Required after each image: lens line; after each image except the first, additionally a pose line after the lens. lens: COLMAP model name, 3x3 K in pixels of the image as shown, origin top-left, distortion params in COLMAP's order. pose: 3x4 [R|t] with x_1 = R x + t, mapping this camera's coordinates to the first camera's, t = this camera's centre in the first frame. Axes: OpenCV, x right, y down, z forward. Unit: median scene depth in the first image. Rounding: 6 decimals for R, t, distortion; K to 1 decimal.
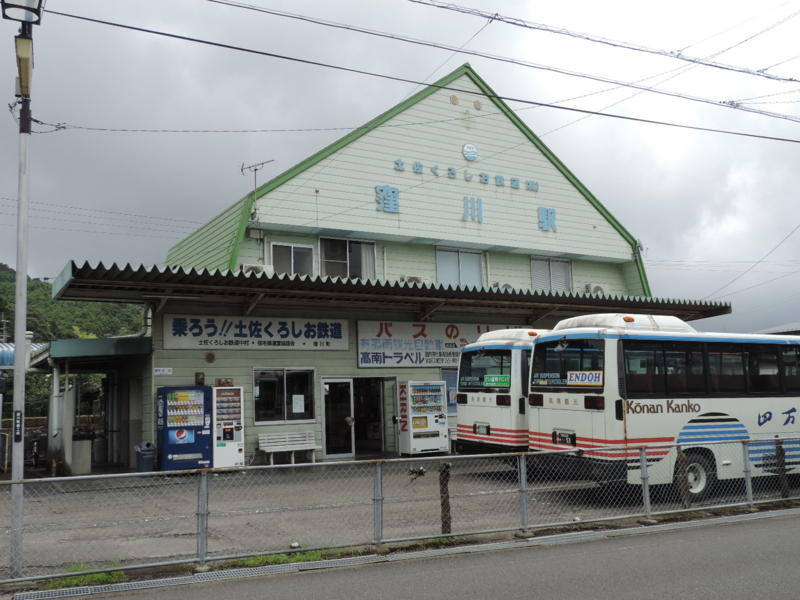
lens RADIAL K [[862.0, 0, 400.0], [0, 862.0, 300.0], [0, 0, 1]] dist [0.000468, 0.005509]
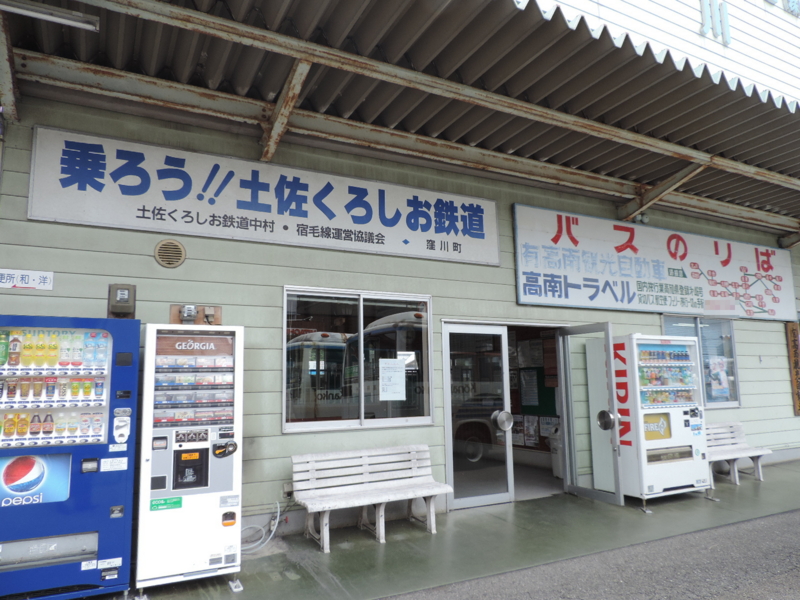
lens RADIAL K [[577.3, 0, 400.0], [0, 577.3, 300.0], [0, 0, 1]] dist [-0.000320, 0.000533]
pose [[0.998850, 0.010512, -0.046784, -0.101419], [-0.011593, 0.999671, -0.022892, 0.087915], [0.046528, 0.023408, 0.998643, 0.718278]]
